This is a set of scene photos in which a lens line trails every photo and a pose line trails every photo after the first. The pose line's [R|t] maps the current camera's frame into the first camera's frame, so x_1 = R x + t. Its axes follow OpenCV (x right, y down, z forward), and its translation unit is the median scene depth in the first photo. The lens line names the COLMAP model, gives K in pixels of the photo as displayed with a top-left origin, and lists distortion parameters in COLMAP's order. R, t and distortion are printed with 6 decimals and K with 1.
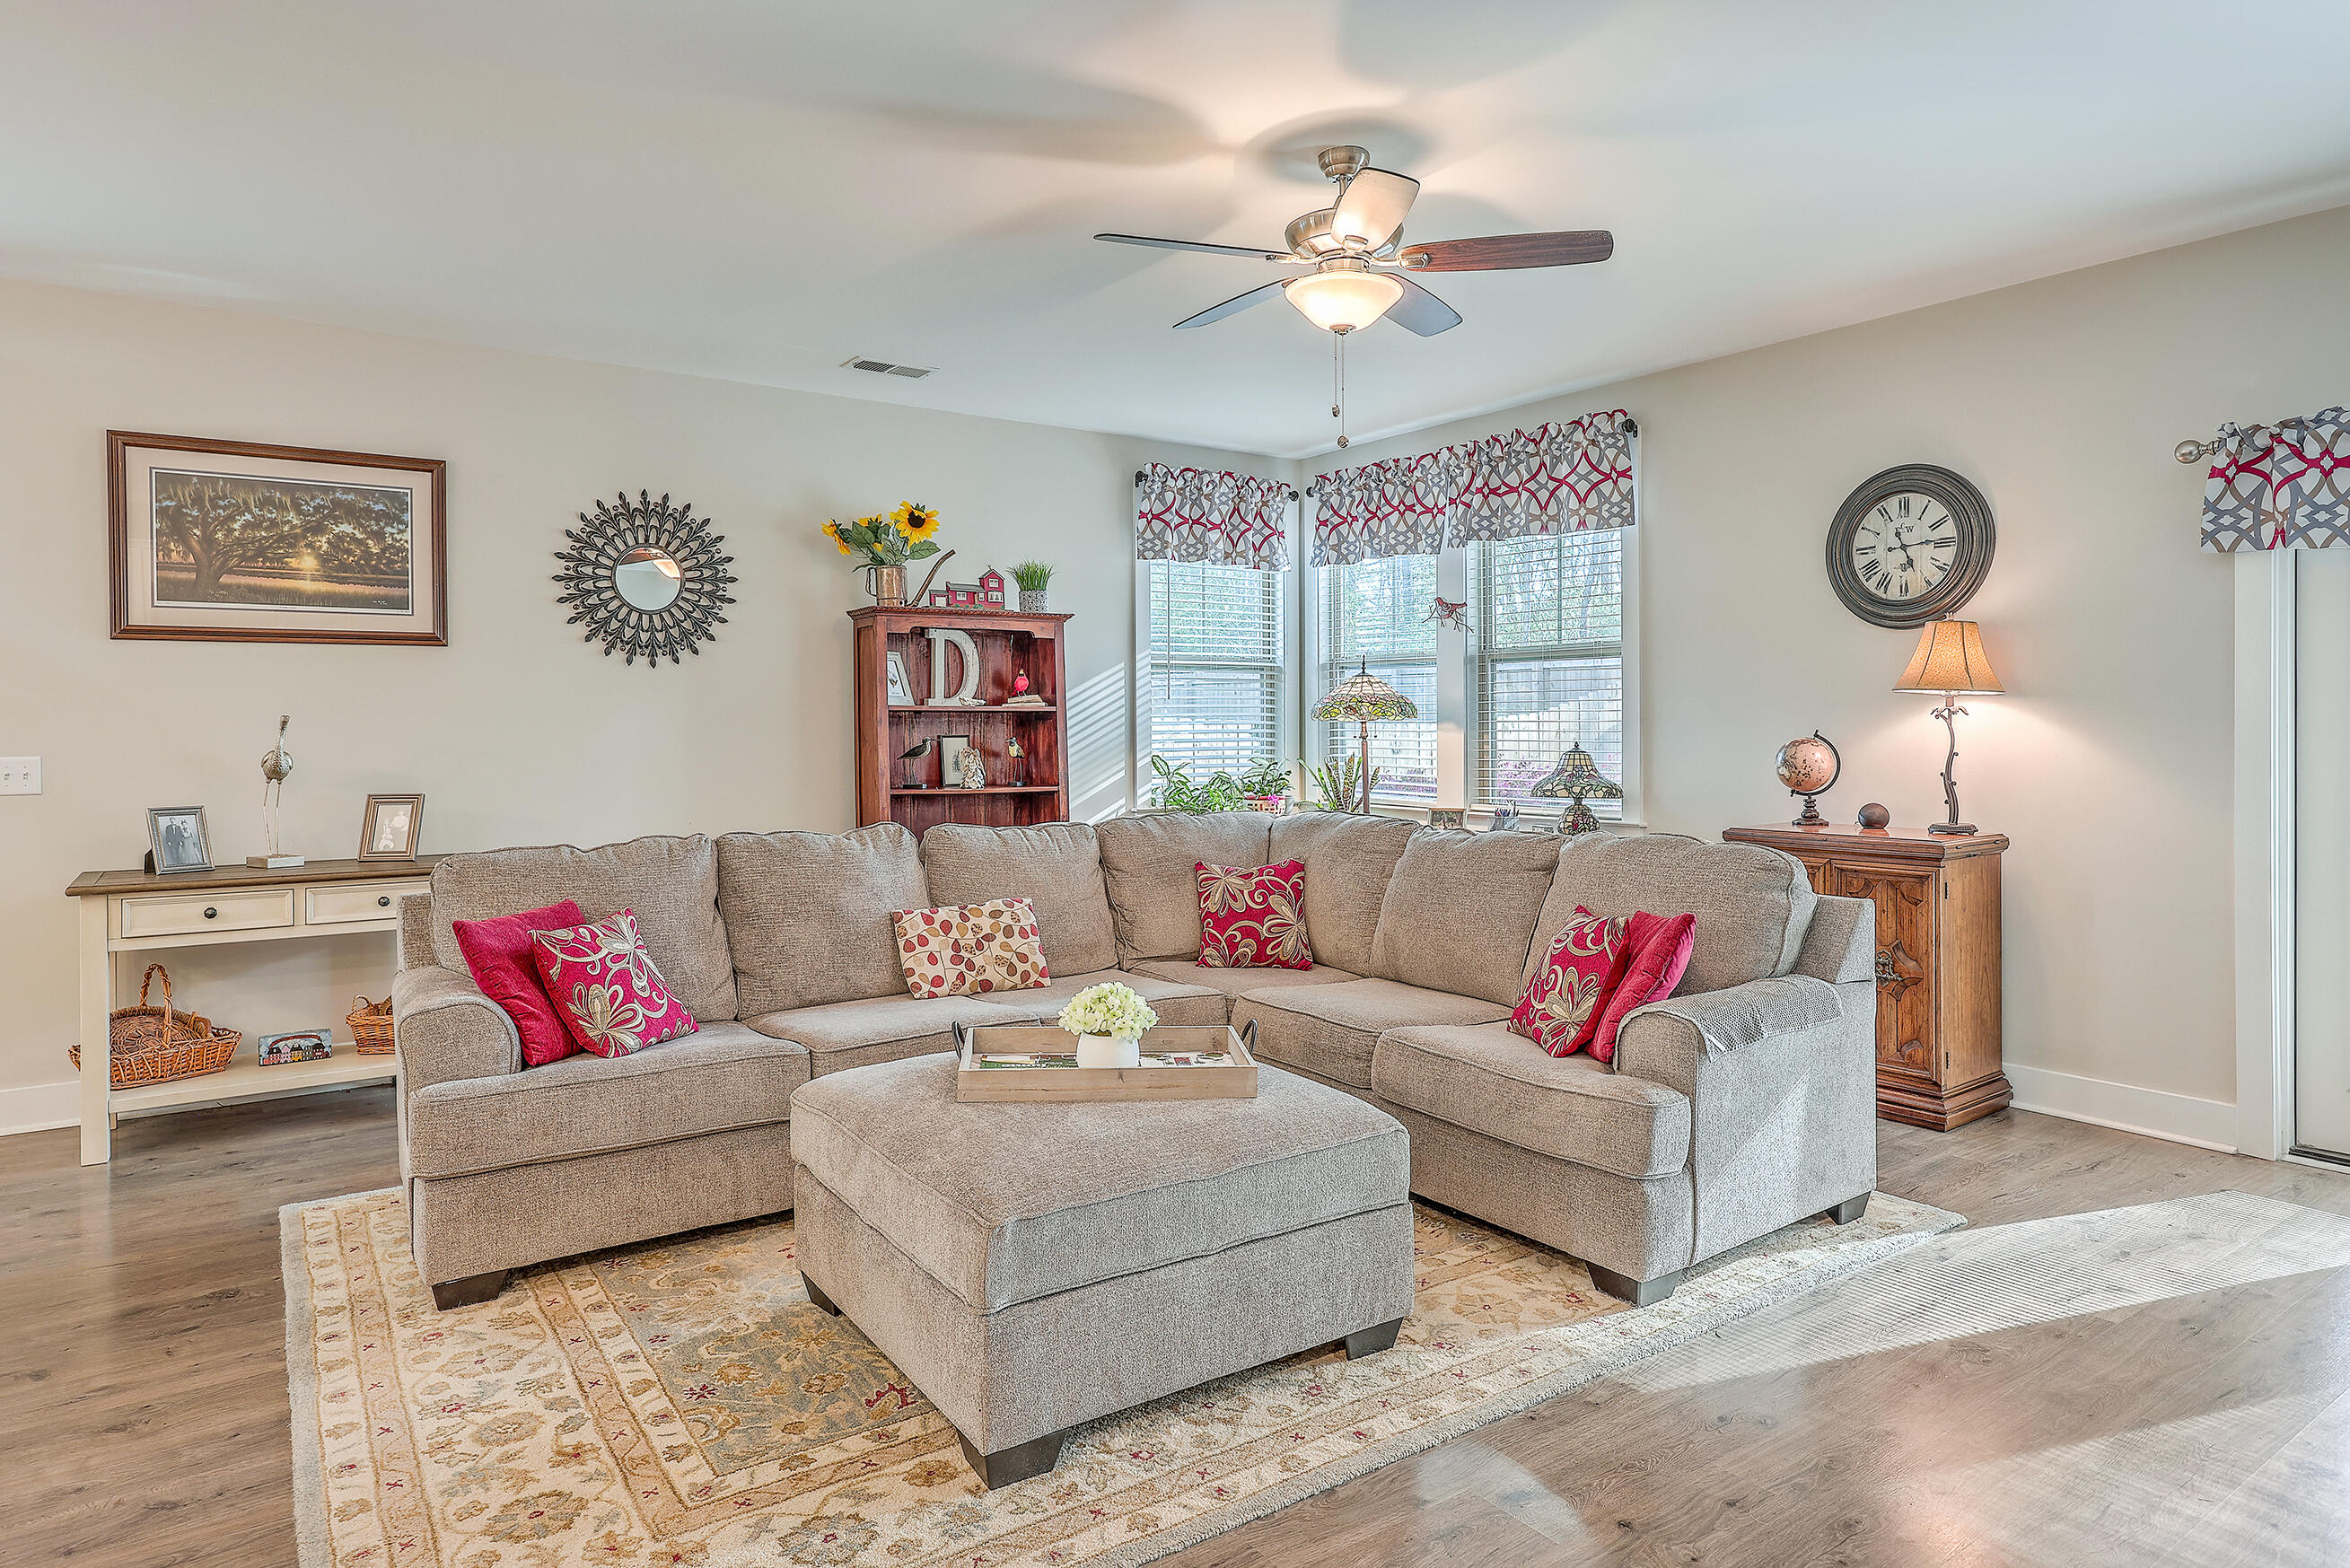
lens RADIAL K [[1370.2, 0, 1192.7], [0, 1370.2, 727.3], [0, 0, 1]] dist [-0.001128, 0.002120]
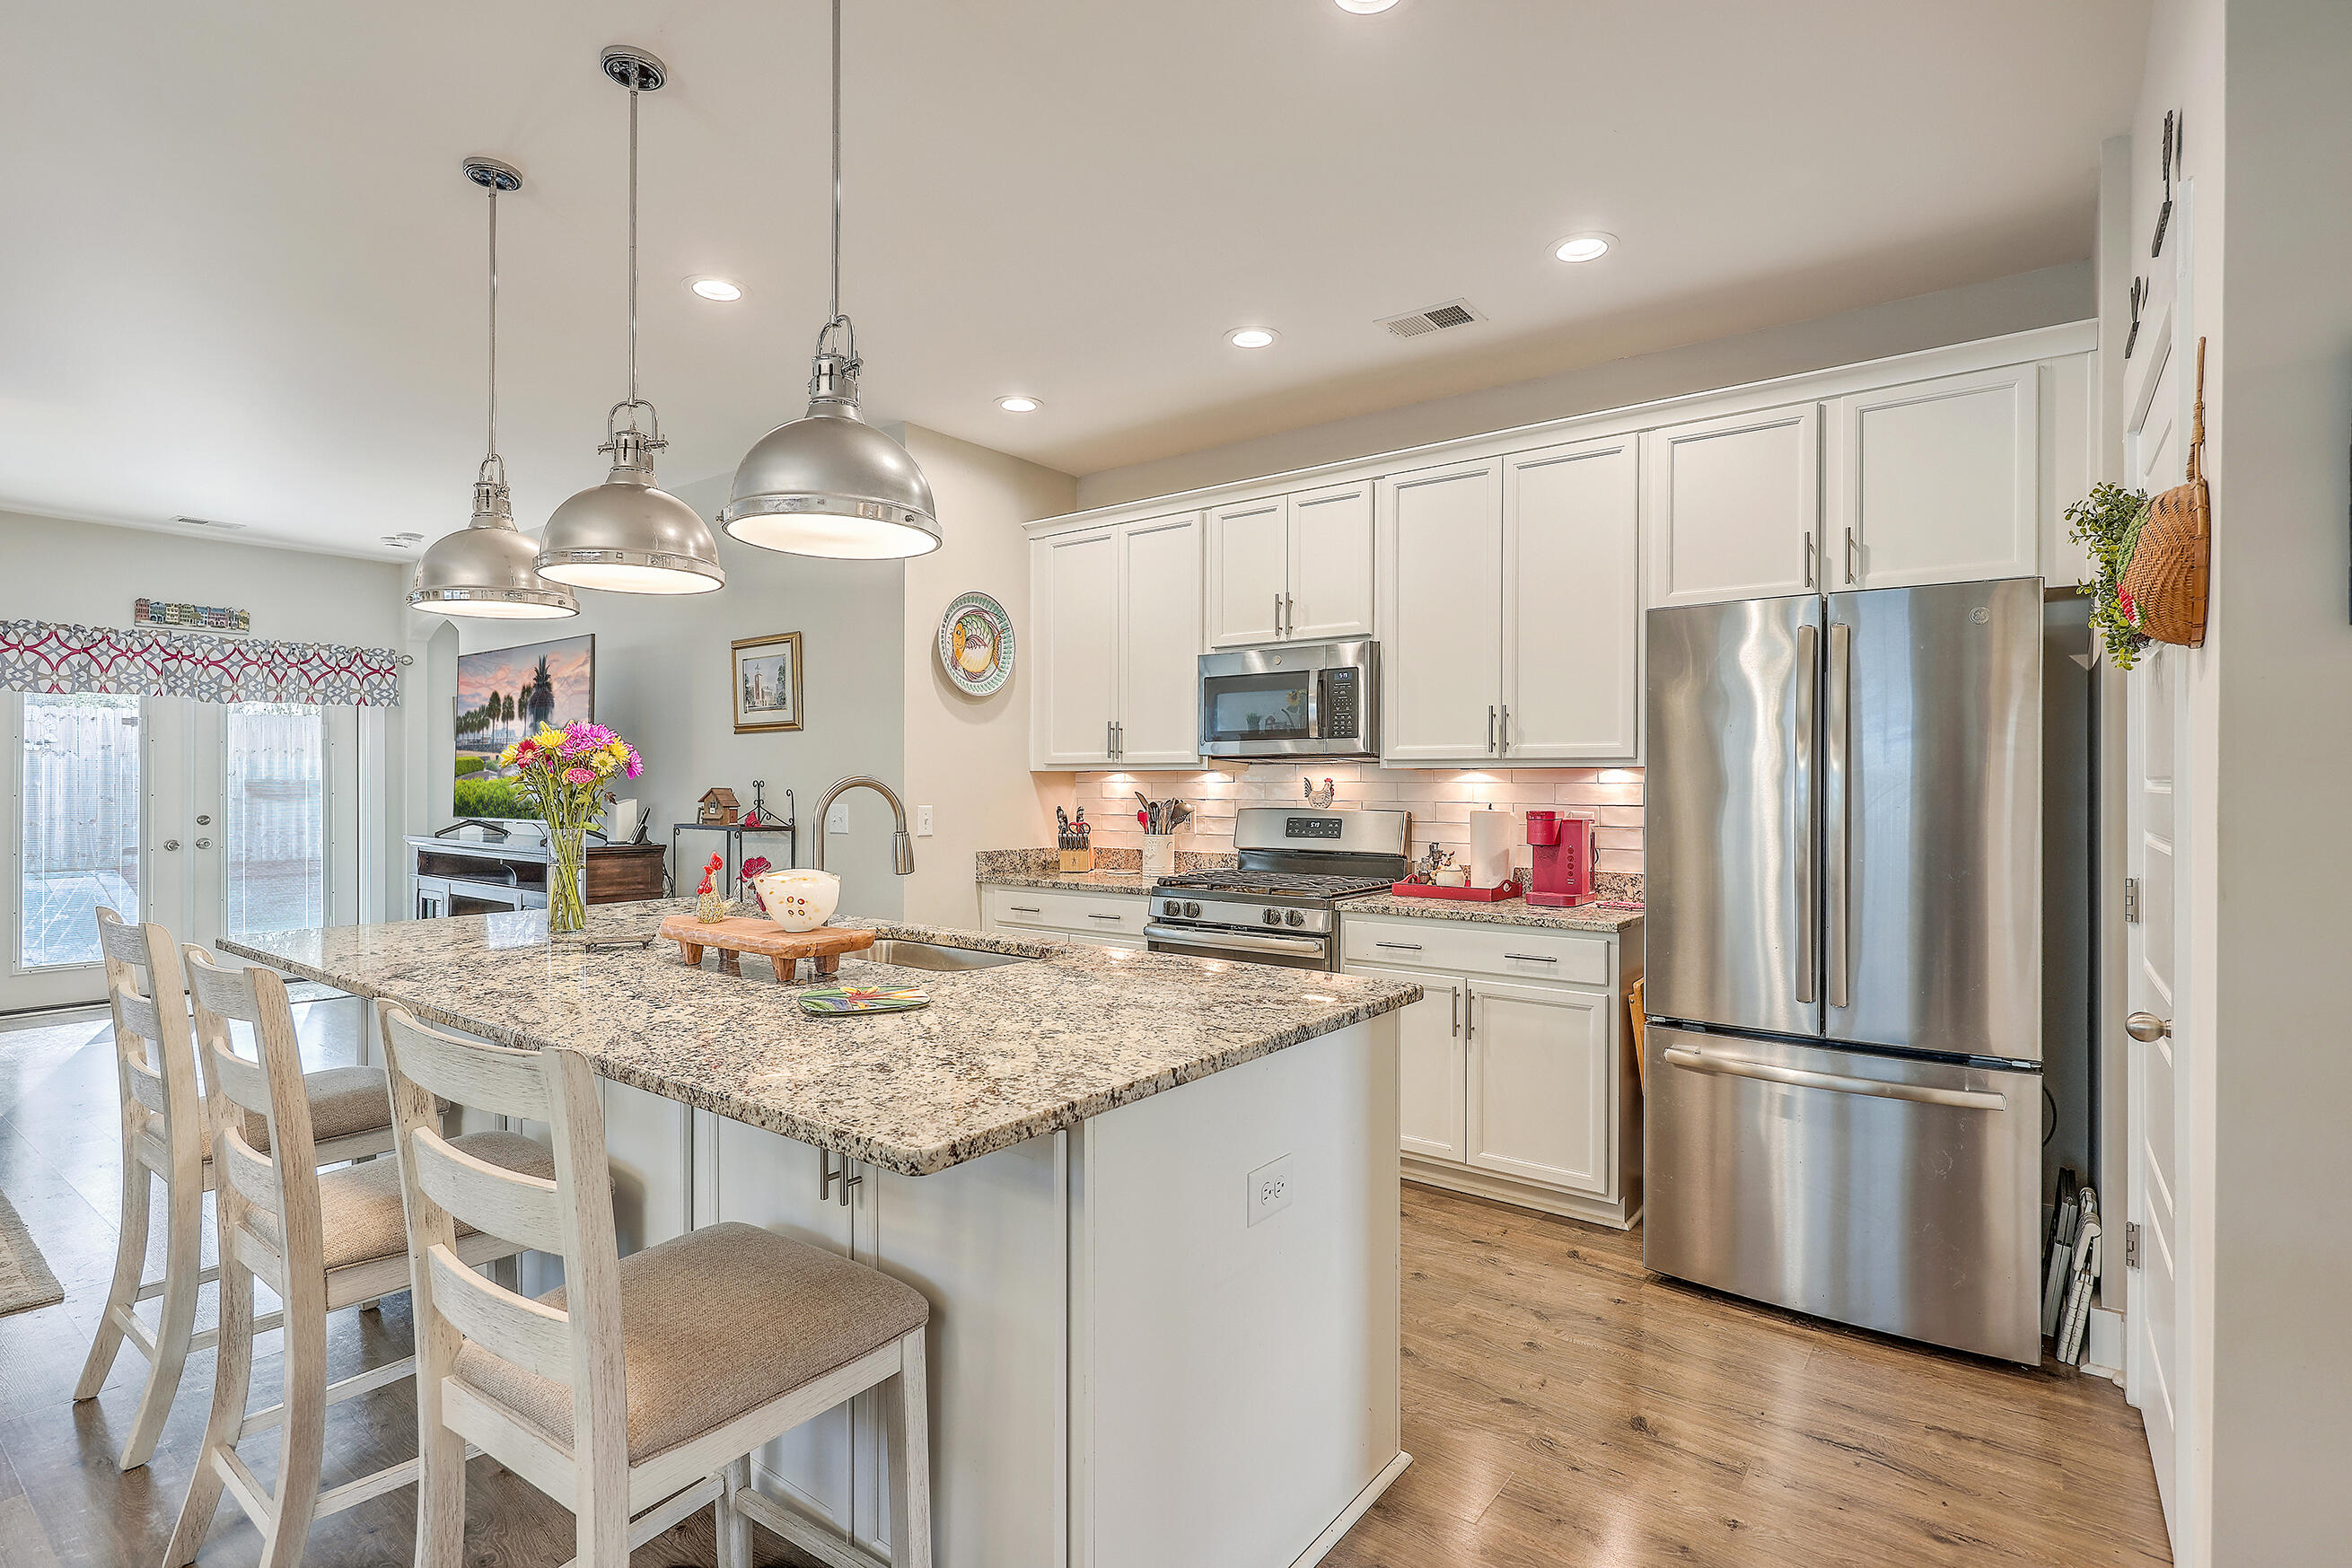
lens RADIAL K [[1130.1, 0, 1187.4], [0, 1130.1, 789.4], [0, 0, 1]] dist [-0.004563, -0.000317]
pose [[-0.299294, -0.002107, 0.954159, -0.919735], [0.000630, 0.999997, 0.002406, 0.003781], [-0.954161, 0.001321, -0.299292, -0.073993]]
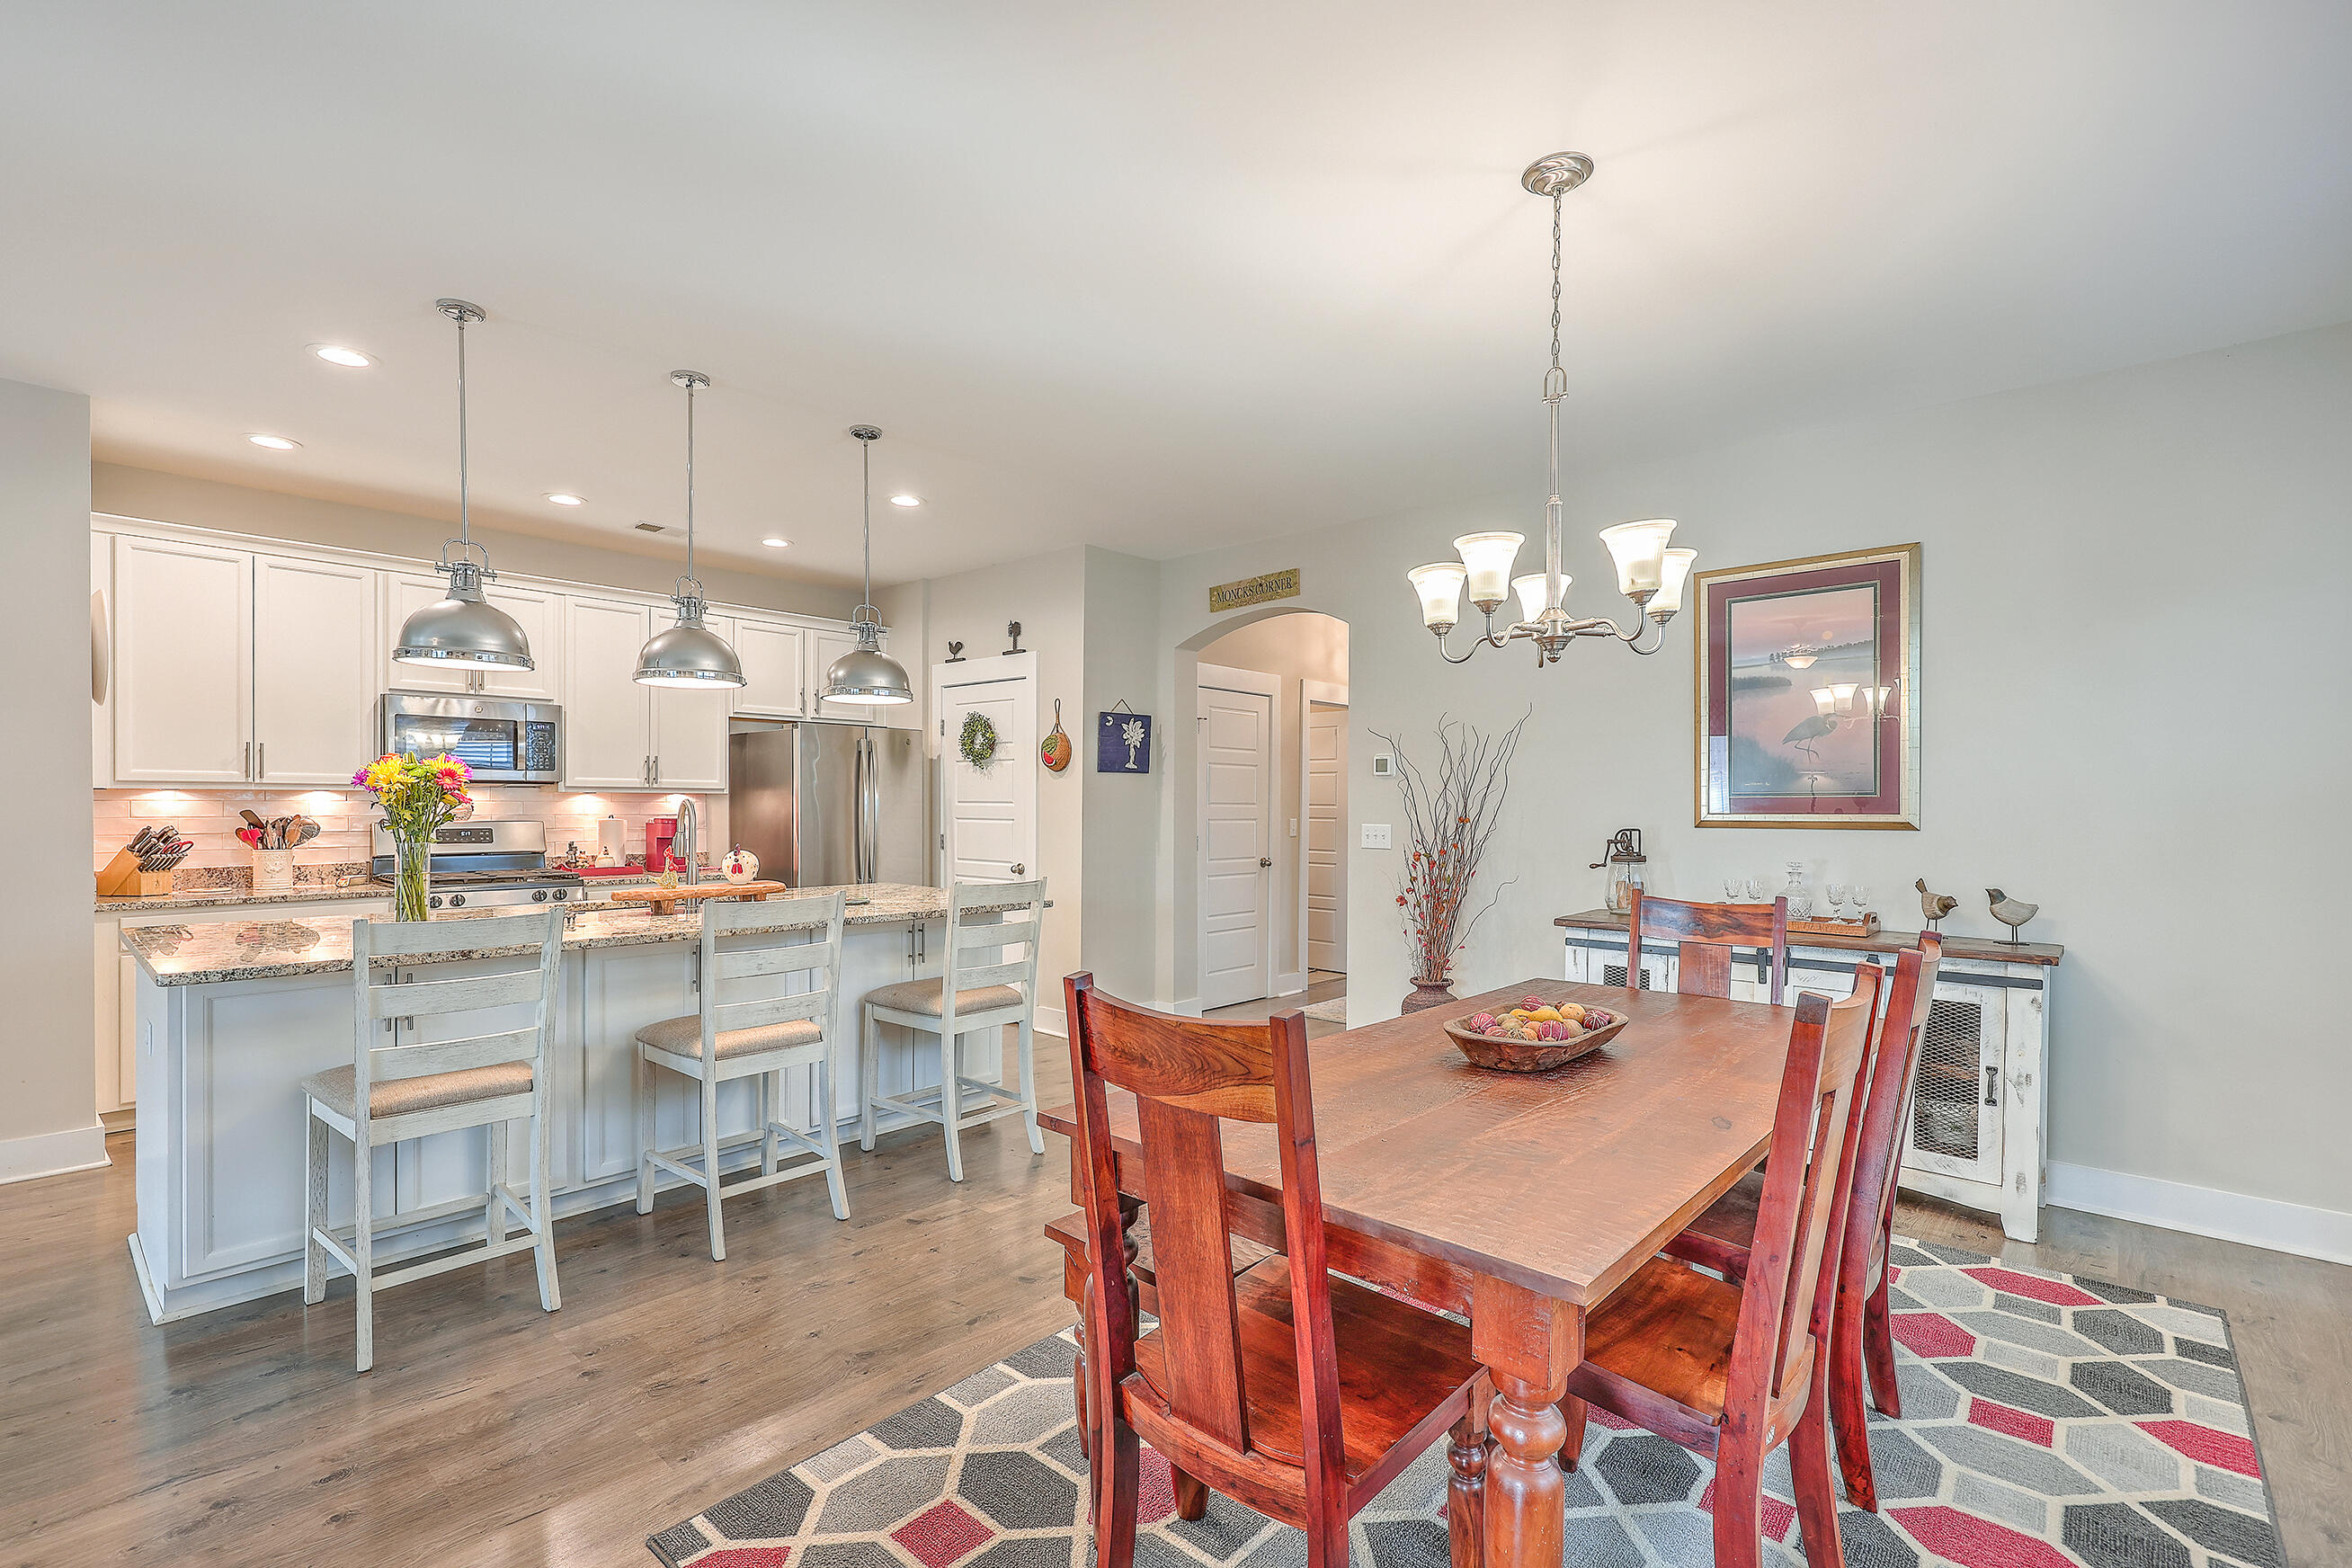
lens RADIAL K [[1037.5, 0, 1190.2], [0, 1037.5, 810.3], [0, 0, 1]] dist [0.003372, 0.000968]
pose [[-0.975792, 0.000175, -0.218702, -0.593585], [-0.001982, 0.999952, 0.009646, -0.001550], [0.218693, 0.009846, -0.975744, 0.792562]]
